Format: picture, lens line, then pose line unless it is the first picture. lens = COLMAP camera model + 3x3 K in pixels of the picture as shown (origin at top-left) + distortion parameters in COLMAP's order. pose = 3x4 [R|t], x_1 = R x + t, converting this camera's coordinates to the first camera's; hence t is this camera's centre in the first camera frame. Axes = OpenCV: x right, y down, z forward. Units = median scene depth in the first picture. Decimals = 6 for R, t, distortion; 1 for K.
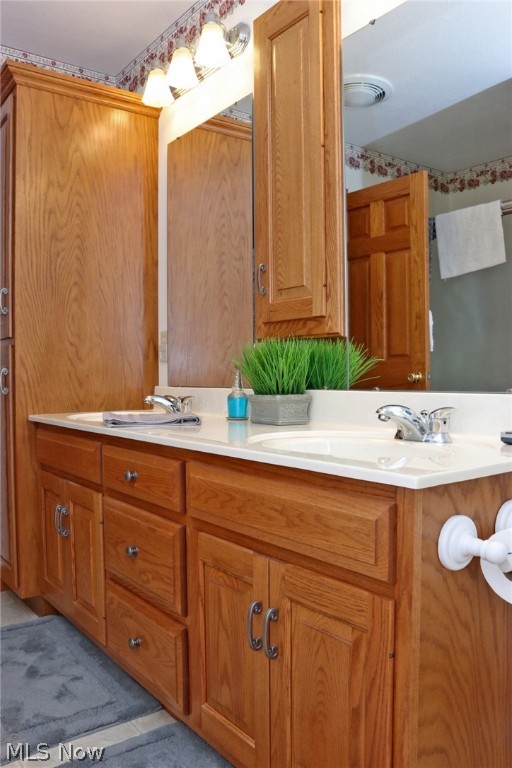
lens RADIAL K [[637.8, 0, 262.0], [0, 637.8, 381.4], [0, 0, 1]] dist [-0.117934, 0.040937]
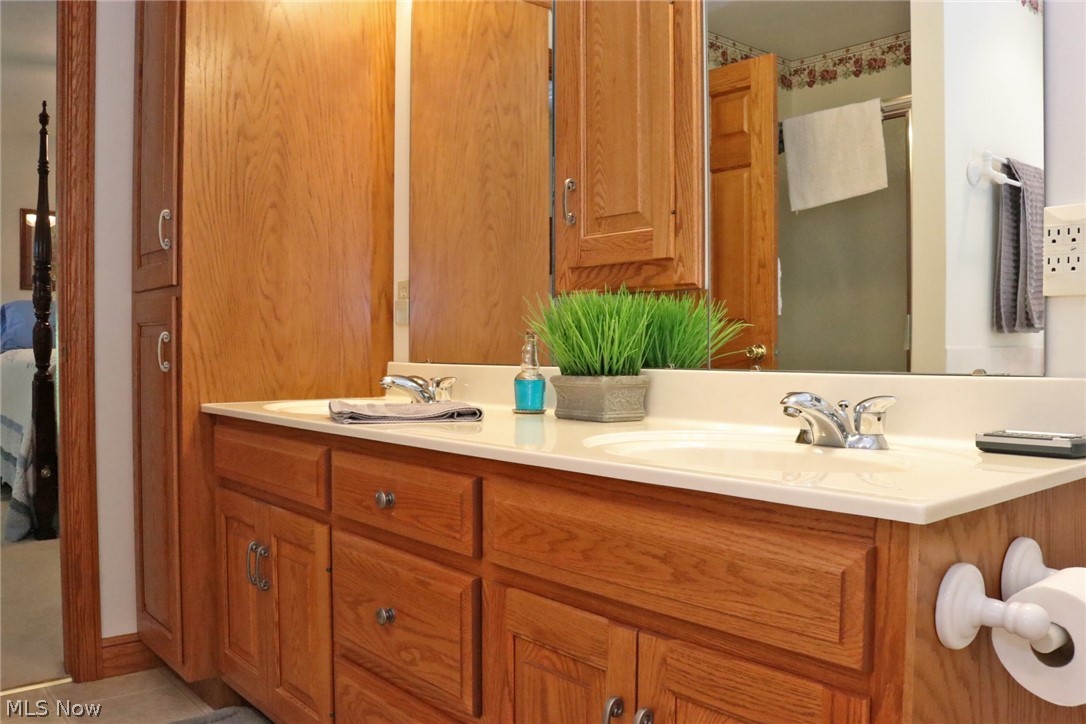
lens RADIAL K [[901.9, 0, 536.0], [0, 901.9, 359.7], [0, 0, 1]] dist [-0.117934, 0.040937]
pose [[0.998479, 0.008036, 0.054548, -0.087094], [-0.008165, 0.999964, 0.002142, 0.002749], [-0.054529, -0.002584, 0.998509, 0.063826]]
